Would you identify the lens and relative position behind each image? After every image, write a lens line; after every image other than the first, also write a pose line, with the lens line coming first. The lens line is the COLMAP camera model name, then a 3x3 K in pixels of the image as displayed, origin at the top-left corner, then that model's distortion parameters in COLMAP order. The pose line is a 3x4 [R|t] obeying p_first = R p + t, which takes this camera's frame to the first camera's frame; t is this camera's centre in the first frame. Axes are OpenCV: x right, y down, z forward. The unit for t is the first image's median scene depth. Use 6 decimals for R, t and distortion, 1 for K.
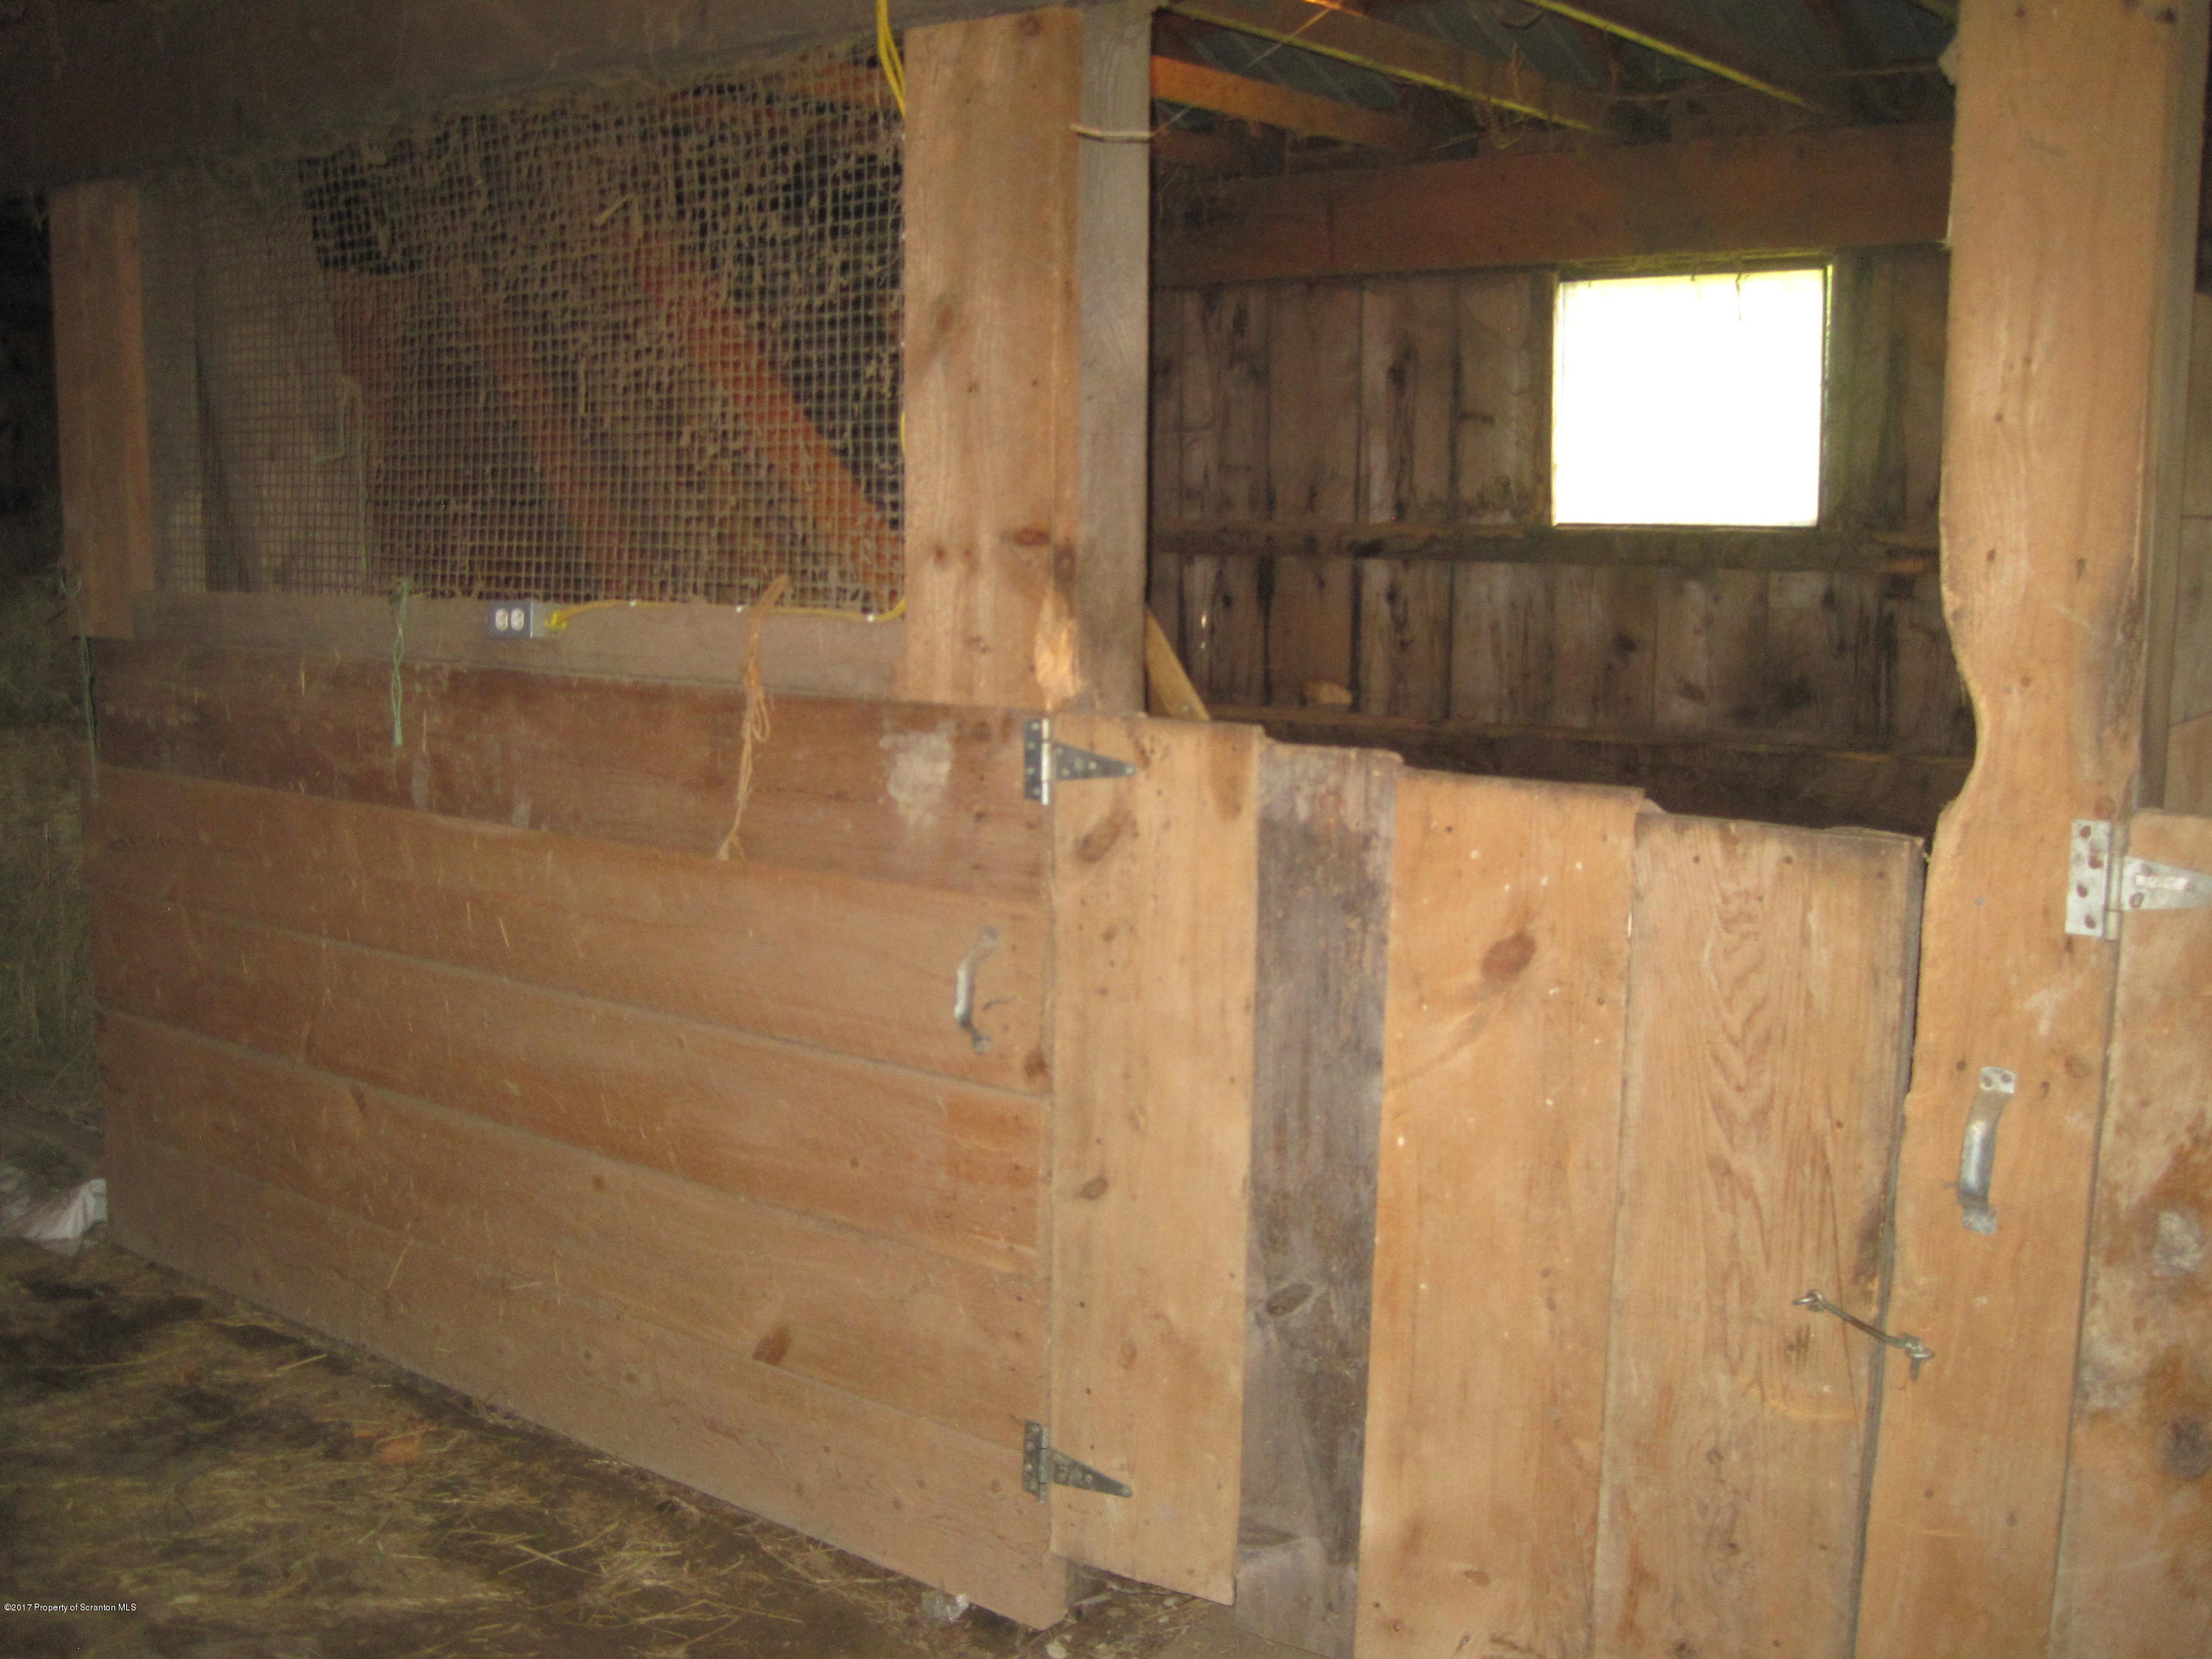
lens RADIAL K [[2268.1, 0, 1106.0], [0, 2268.1, 829.5], [0, 0, 1]] dist [-0.171066, 0.135094]
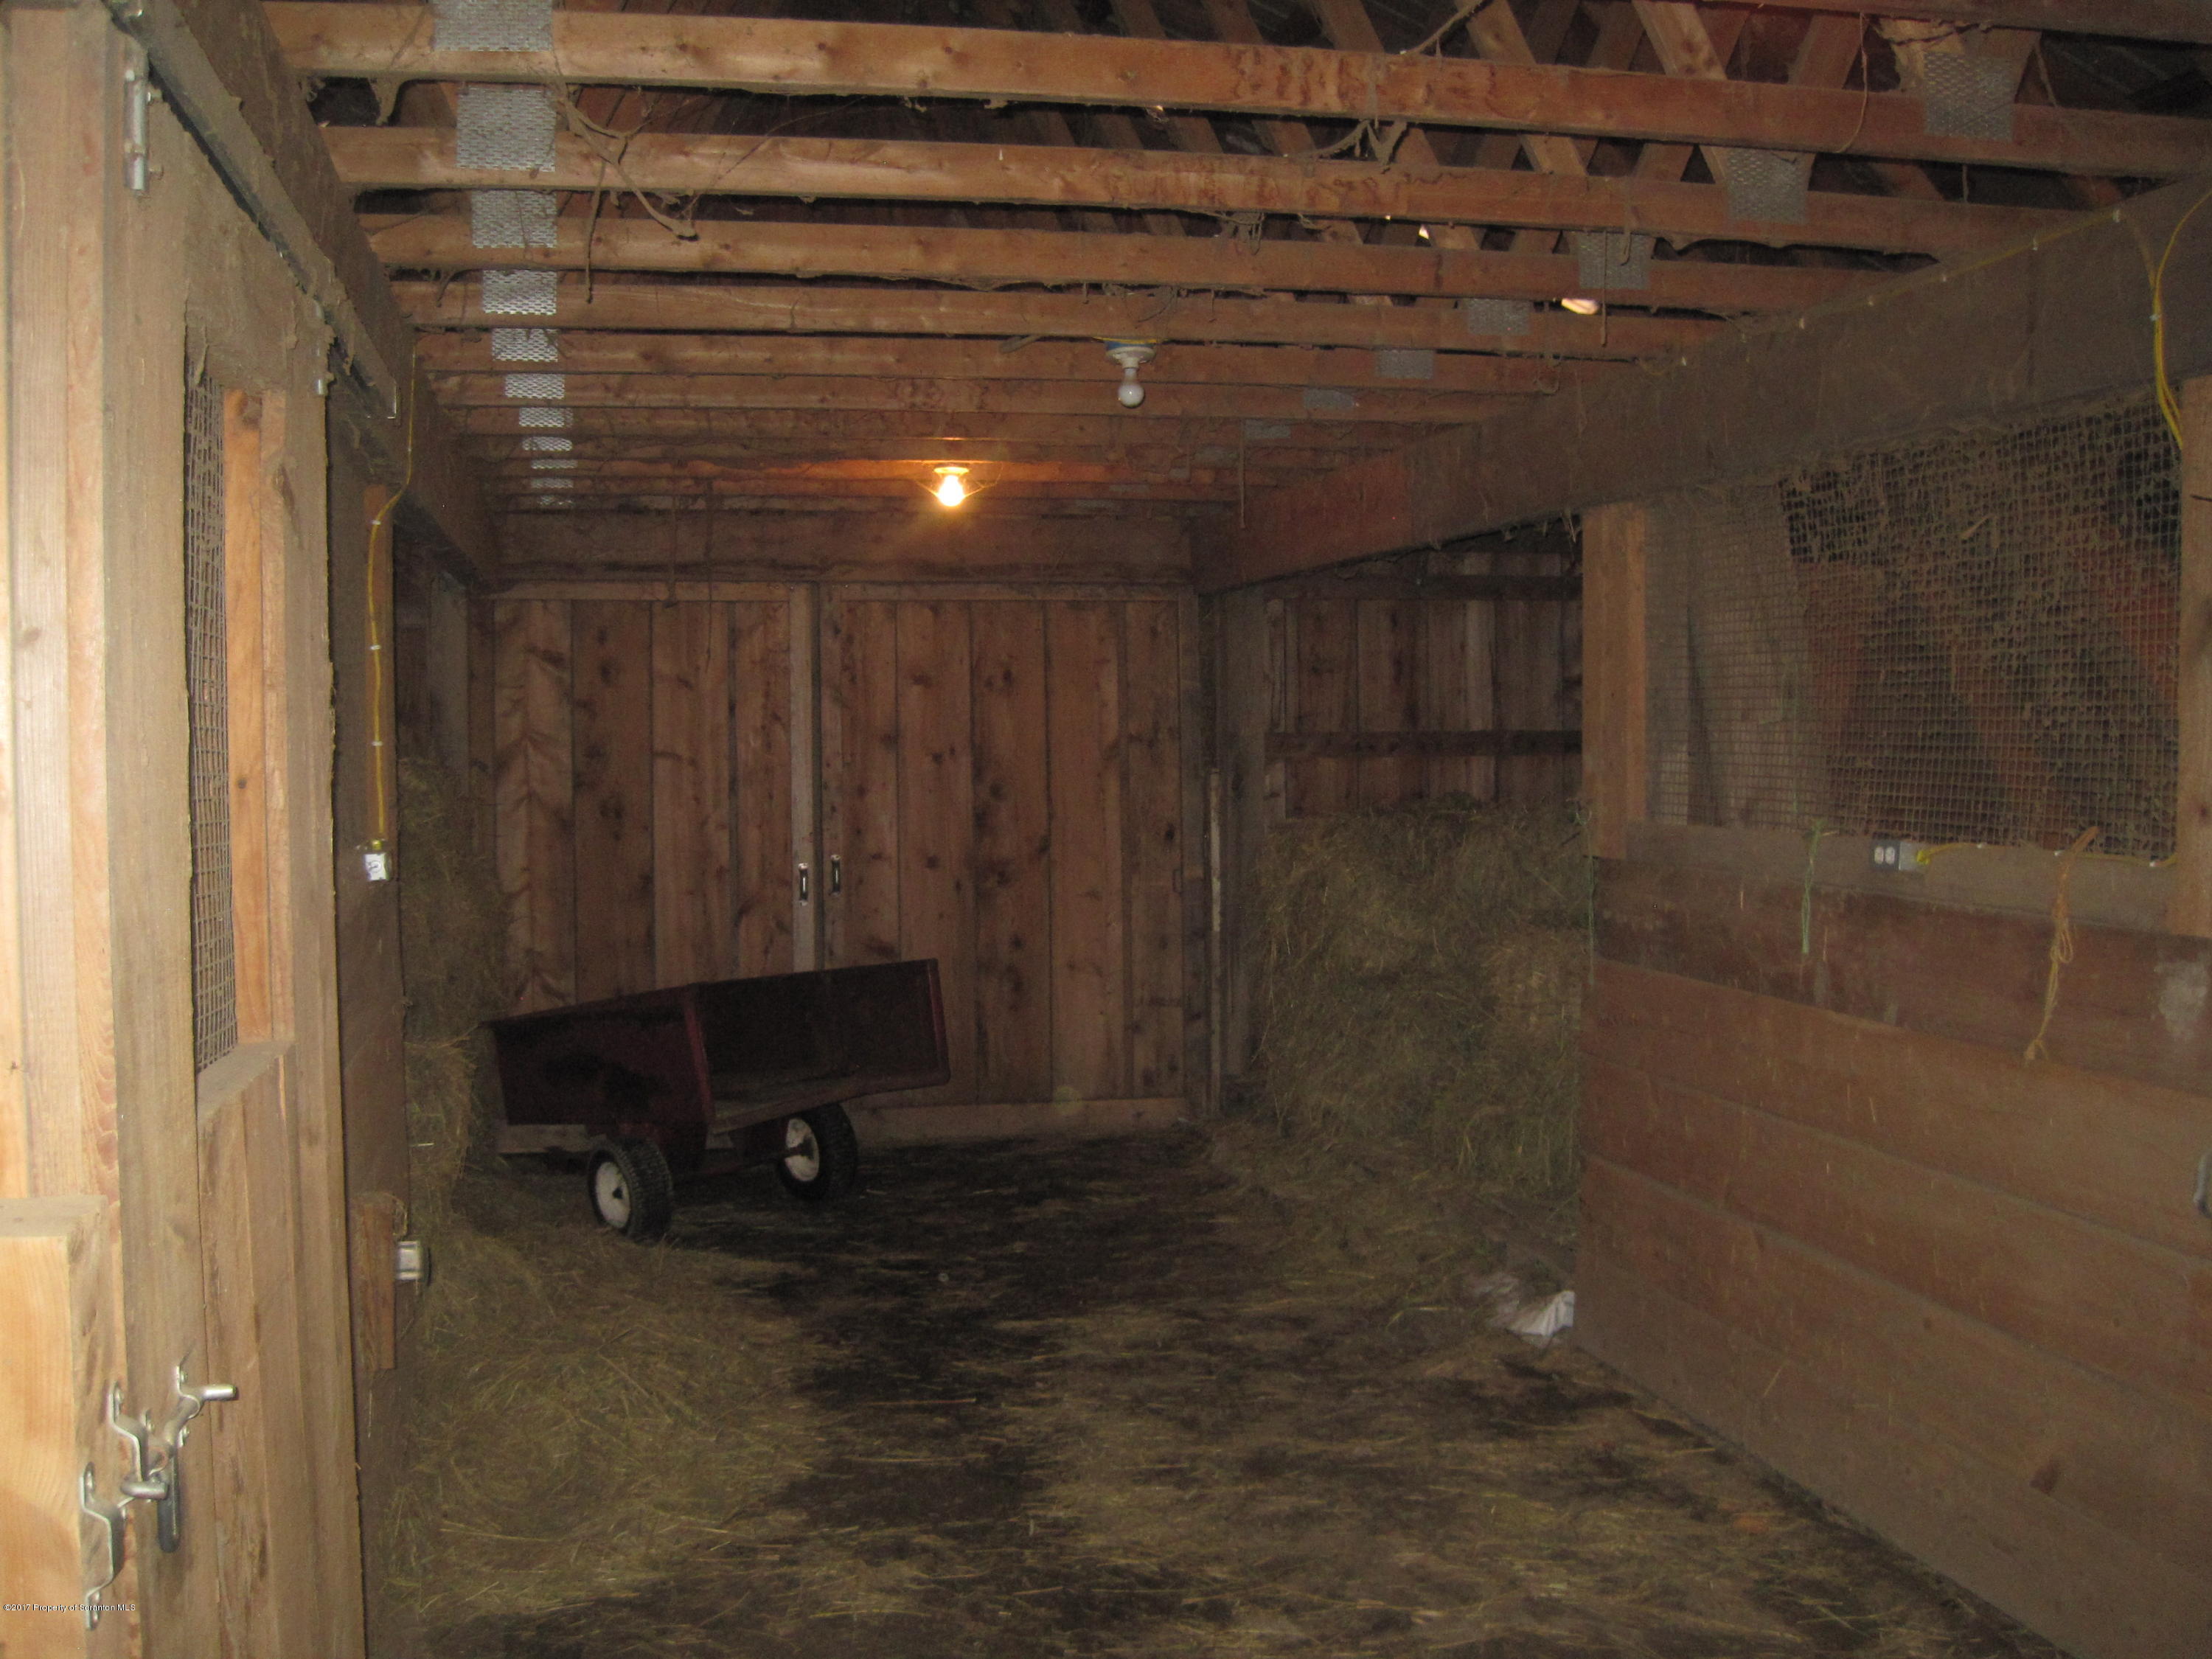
lens RADIAL K [[2268.1, 0, 1106.0], [0, 2268.1, 829.5], [0, 0, 1]] dist [-0.171066, 0.135094]
pose [[0.767665, 0.023962, -0.640403, 0.193271], [-0.091087, 0.993235, -0.072024, 0.020377], [0.634345, 0.113622, 0.764655, -0.221131]]
